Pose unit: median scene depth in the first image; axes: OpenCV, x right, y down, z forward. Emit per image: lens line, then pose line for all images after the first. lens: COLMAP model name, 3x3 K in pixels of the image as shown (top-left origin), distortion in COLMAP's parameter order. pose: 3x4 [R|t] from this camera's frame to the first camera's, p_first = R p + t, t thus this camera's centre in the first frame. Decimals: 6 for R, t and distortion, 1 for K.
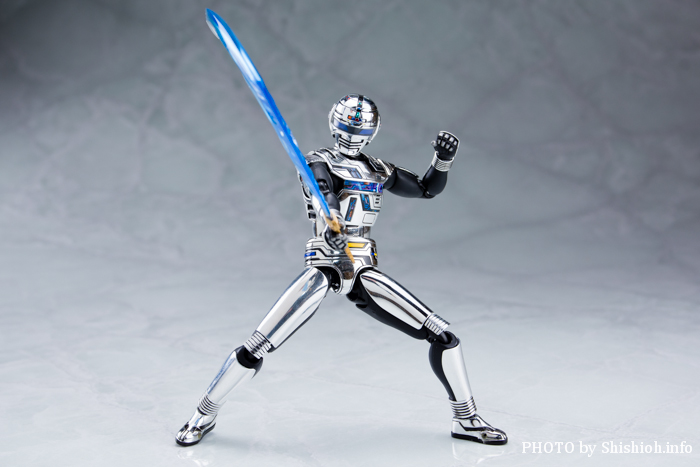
lens RADIAL K [[1234.5, 0, 350.0], [0, 1234.5, 233.5], [0, 0, 1]] dist [0.015331, 0.090106]
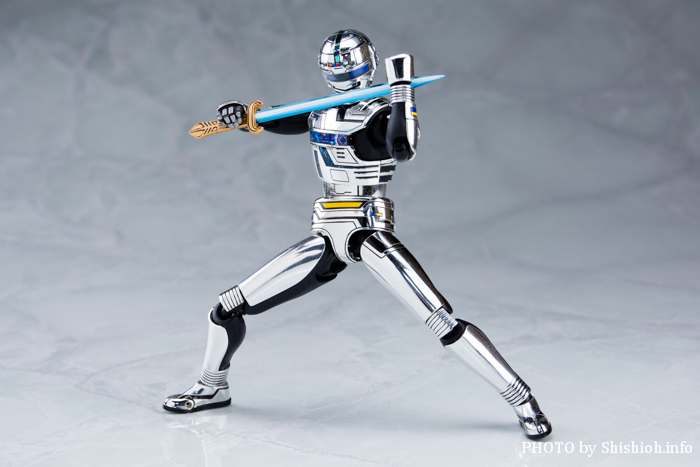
lens RADIAL K [[1404.0, 0, 350.0], [0, 1404.0, 233.5], [0, 0, 1]] dist [0.023157, 0.027457]
pose [[0.999944, -0.002552, -0.010278, 0.010489], [0.002855, 0.999558, 0.029604, -0.011140], [0.010197, -0.029631, 0.999509, 0.128294]]
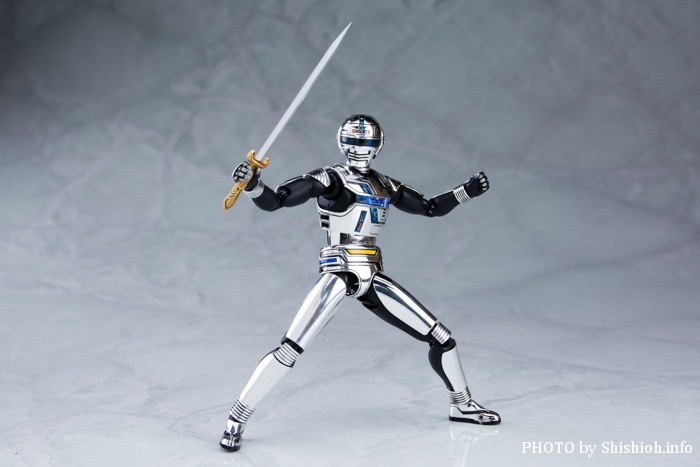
lens RADIAL K [[1234.5, 0, 350.0], [0, 1234.5, 233.5], [0, 0, 1]] dist [0.015331, 0.090106]
pose [[0.998818, -0.003561, -0.048471, 0.009198], [0.002827, 0.999880, -0.015200, -0.015341], [0.048519, 0.015046, 0.998709, 0.113729]]
